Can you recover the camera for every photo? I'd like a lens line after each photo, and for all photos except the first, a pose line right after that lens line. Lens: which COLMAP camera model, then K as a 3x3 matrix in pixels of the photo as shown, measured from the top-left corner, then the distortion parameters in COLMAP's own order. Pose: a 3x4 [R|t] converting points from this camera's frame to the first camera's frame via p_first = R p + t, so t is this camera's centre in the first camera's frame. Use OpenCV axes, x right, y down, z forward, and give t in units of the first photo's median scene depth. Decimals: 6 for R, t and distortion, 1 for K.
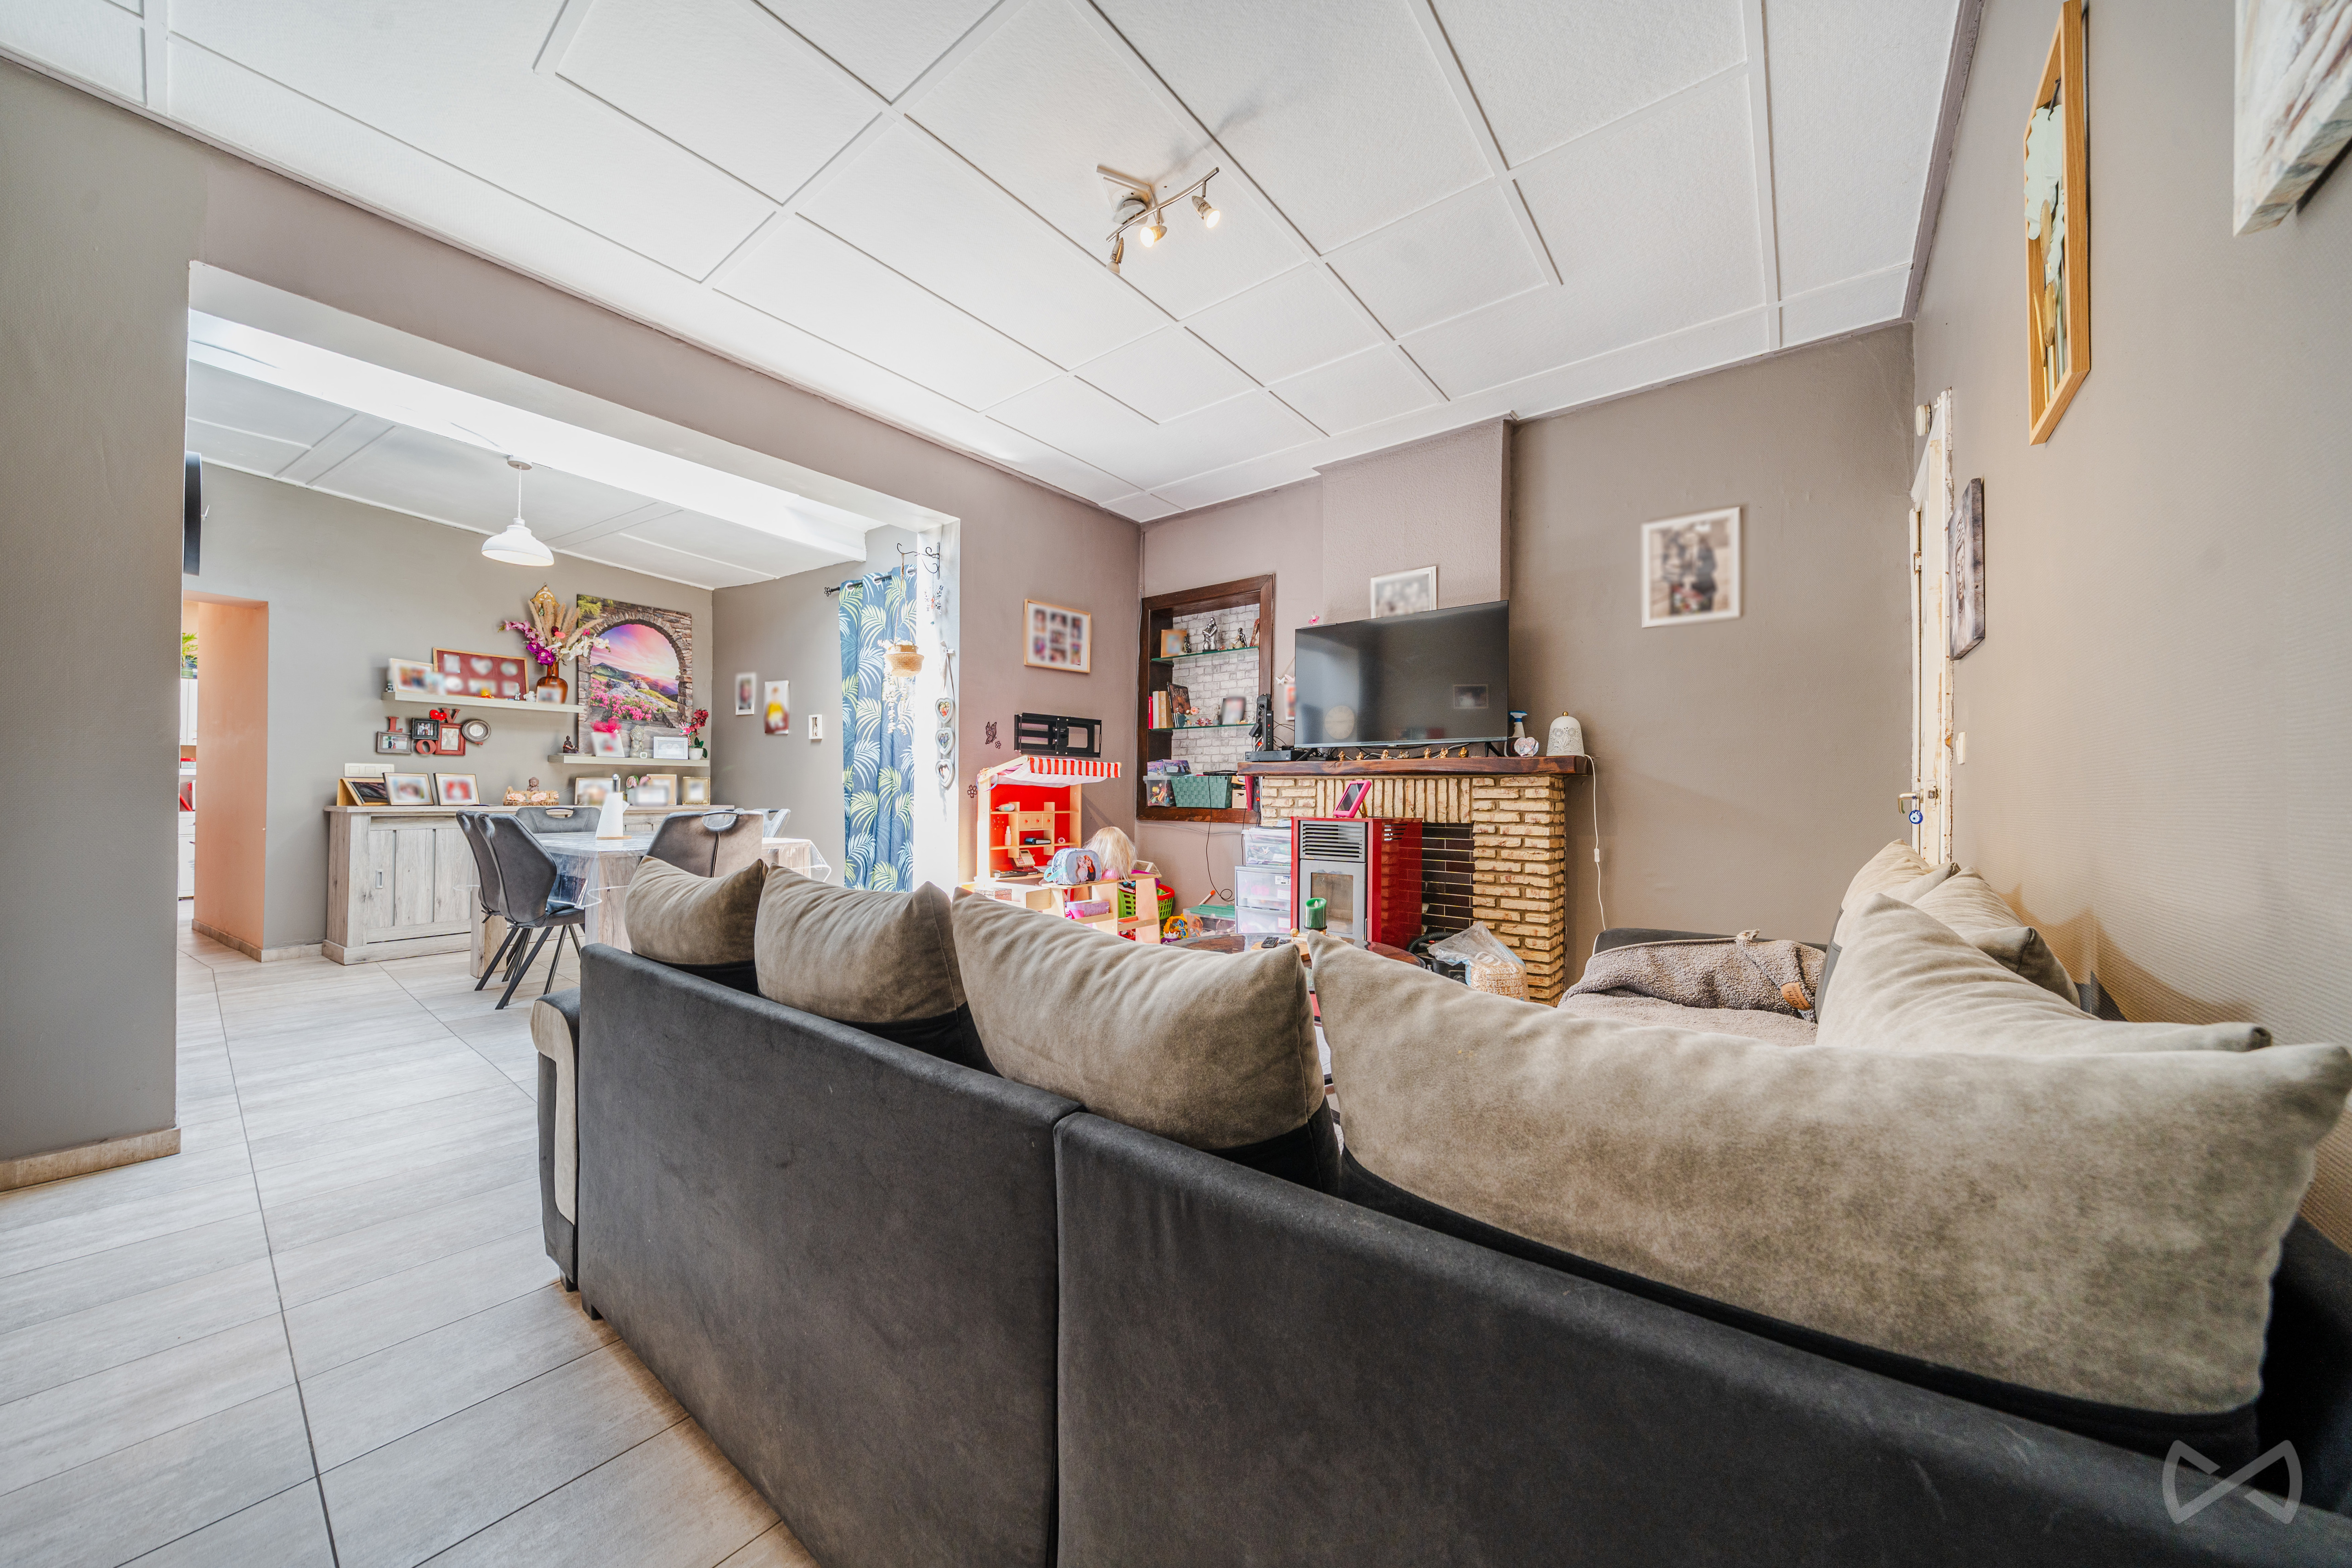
lens RADIAL K [[797.5, 0, 1183.5], [0, 797.5, 786.4], [0, 0, 1]] dist [-0.004736, -0.000667]
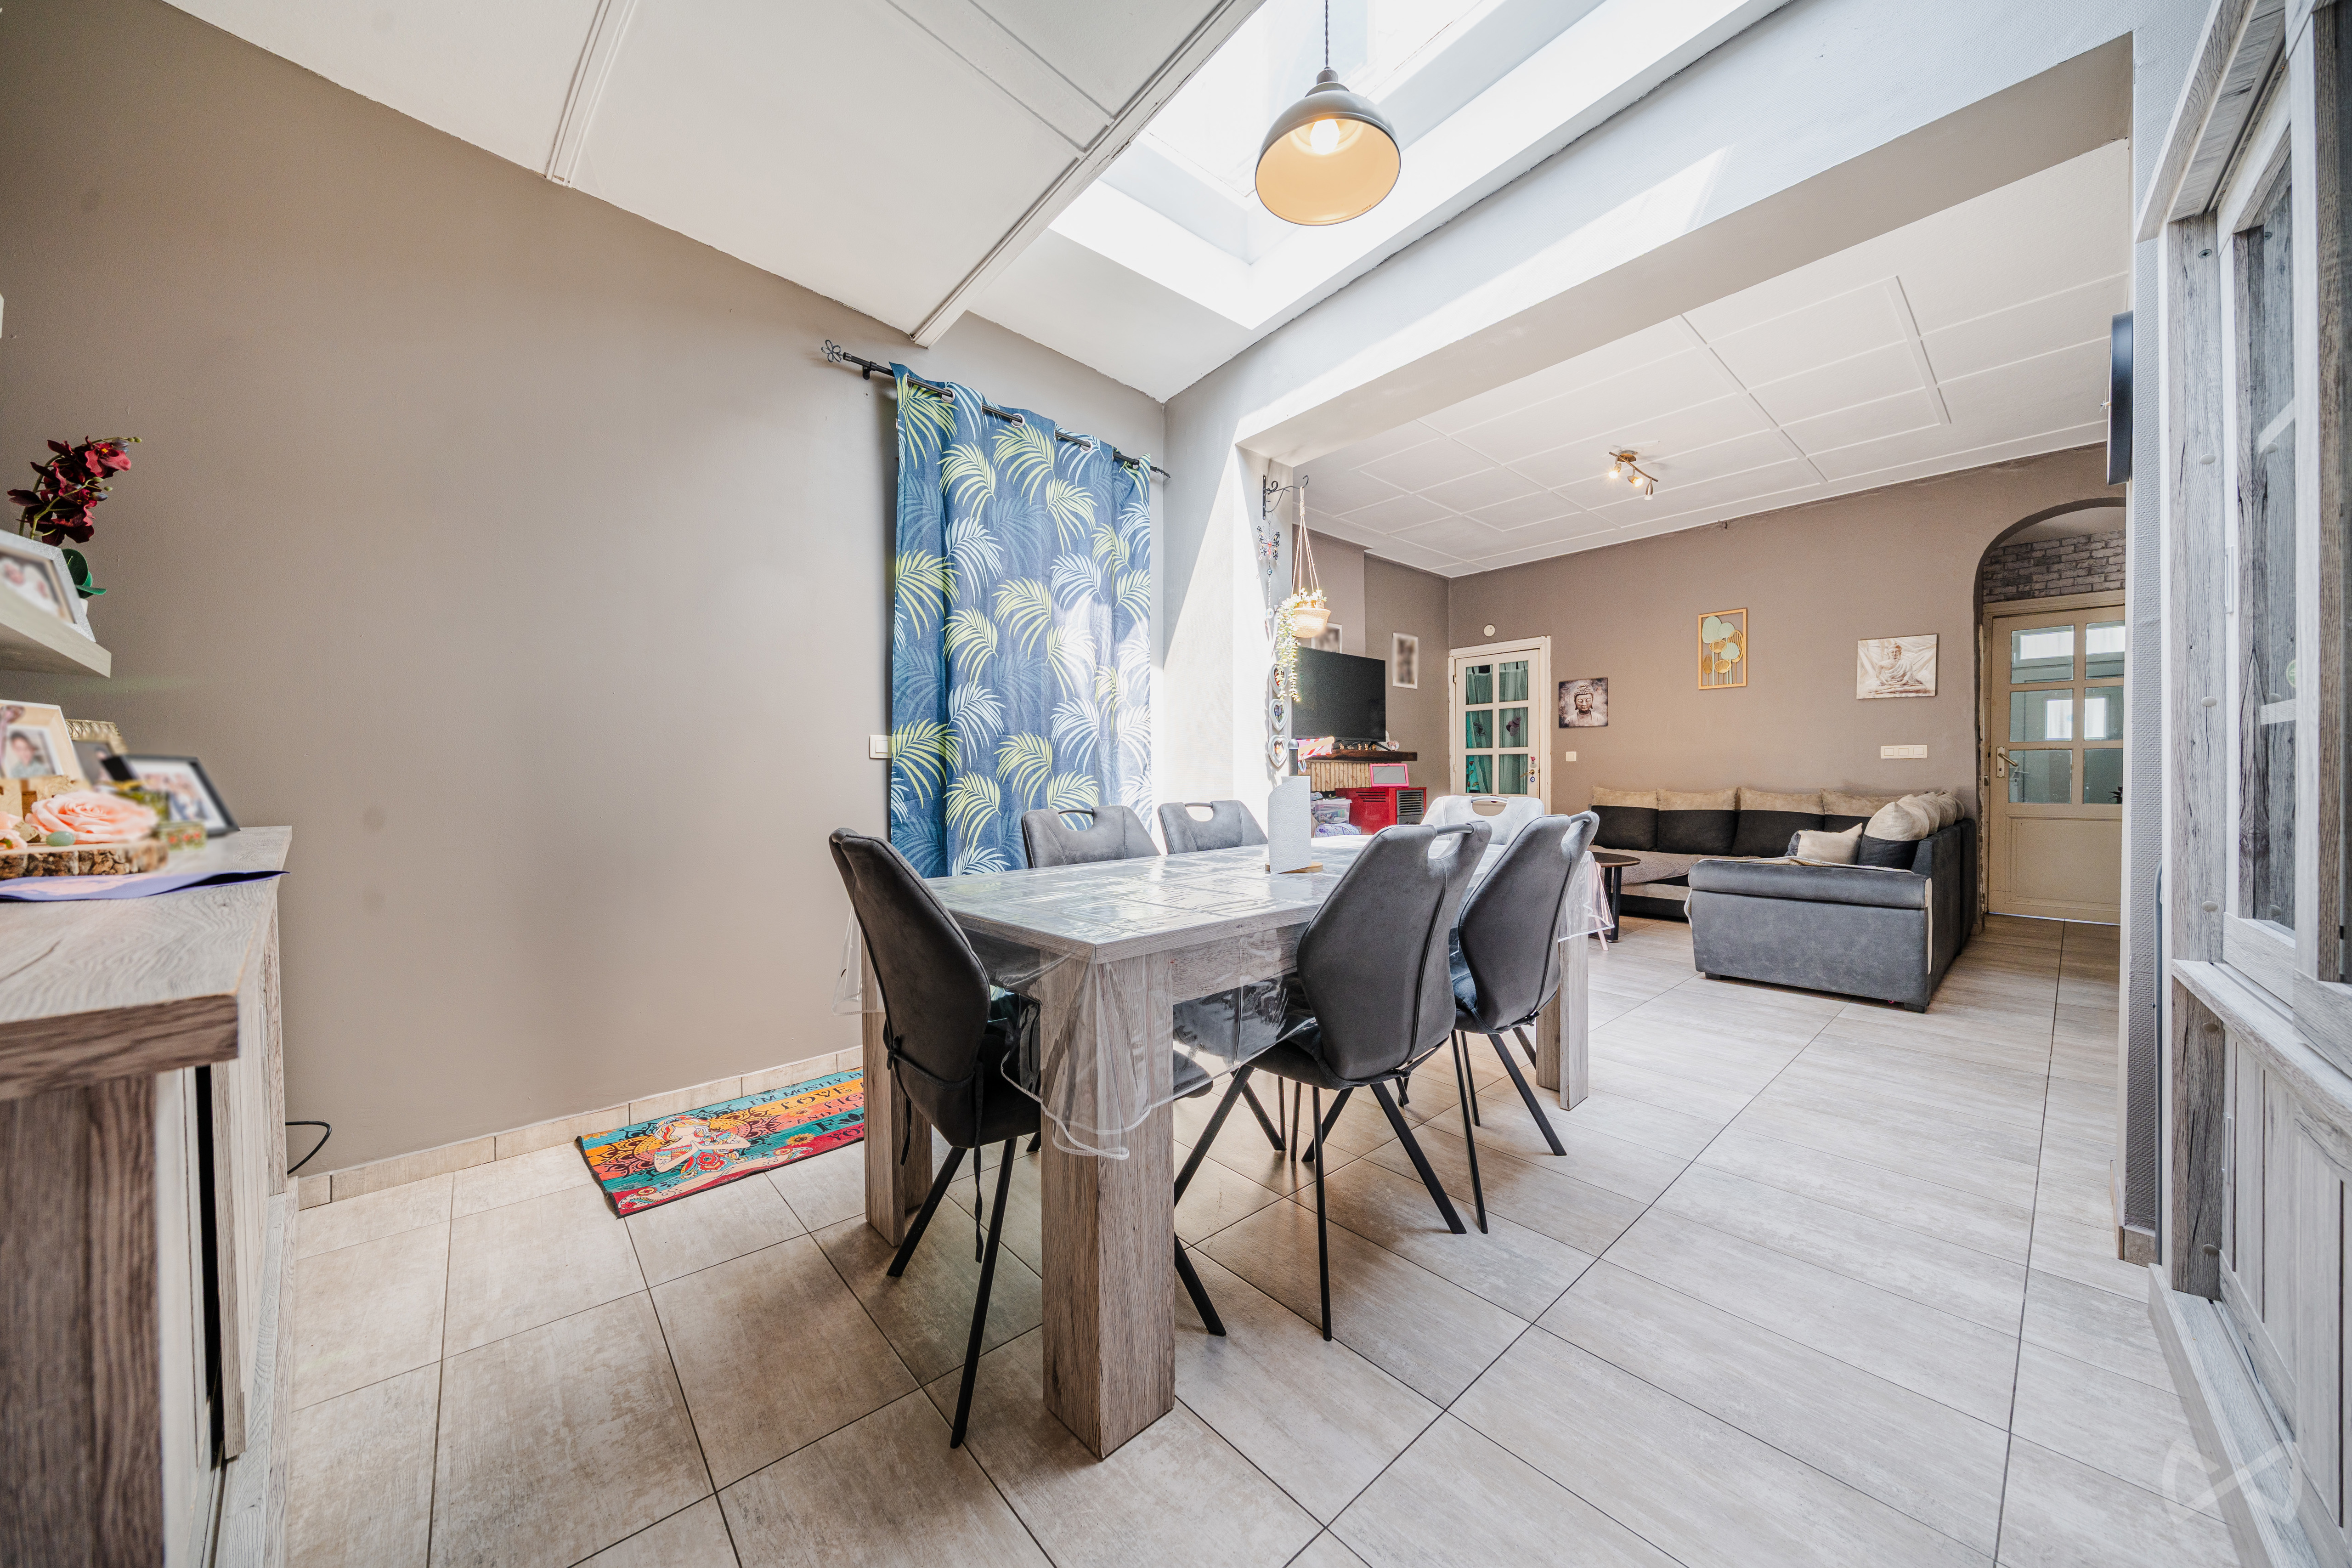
lens RADIAL K [[797.5, 0, 1182.3], [0, 797.5, 784.5], [0, 0, 1]] dist [-0.004736, -0.000667]
pose [[0.184436, -0.020784, 0.982625, -1.402492], [-0.003070, 0.999759, 0.021722, 0.000147], [-0.982840, -0.007023, 0.184328, 1.123254]]
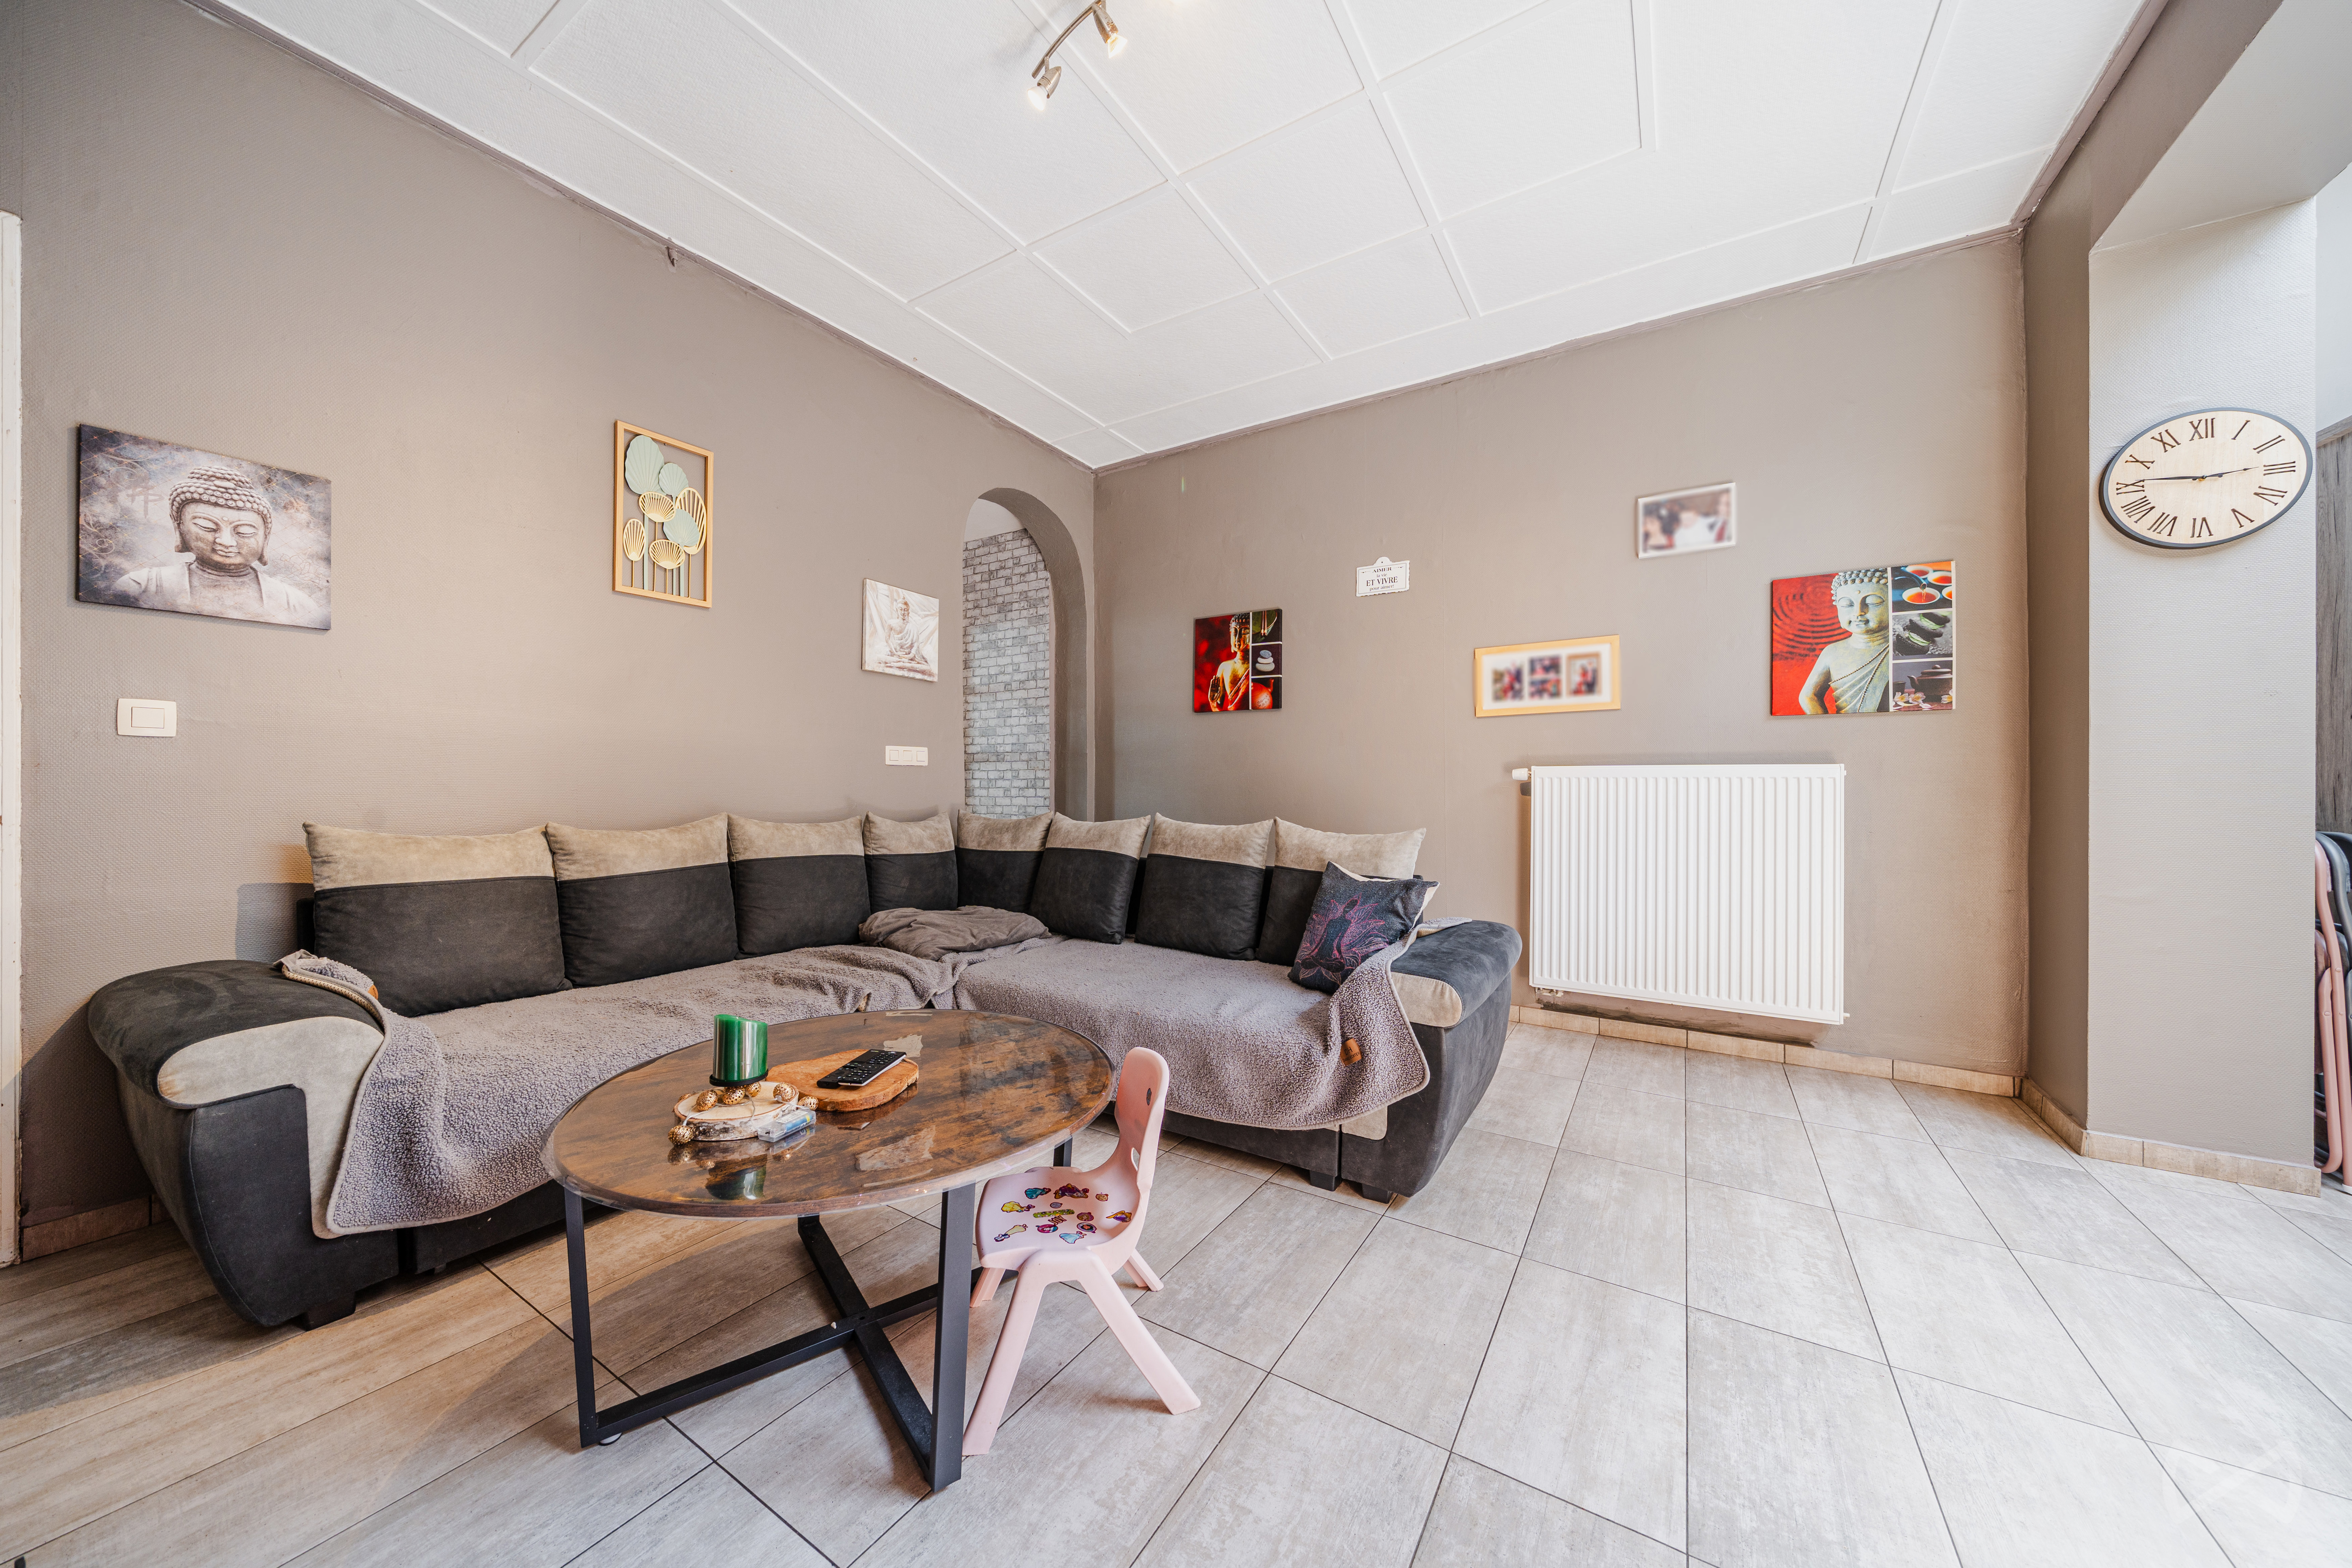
lens RADIAL K [[797.5, 0, 1184.7], [0, 797.5, 788.2], [0, 0, 1]] dist [-0.004736, -0.000667]
pose [[-0.994507, -0.012552, -0.103918, -0.023208], [-0.011673, 0.999891, -0.009063, 0.013206], [0.104020, -0.007800, -0.994545, 1.137977]]
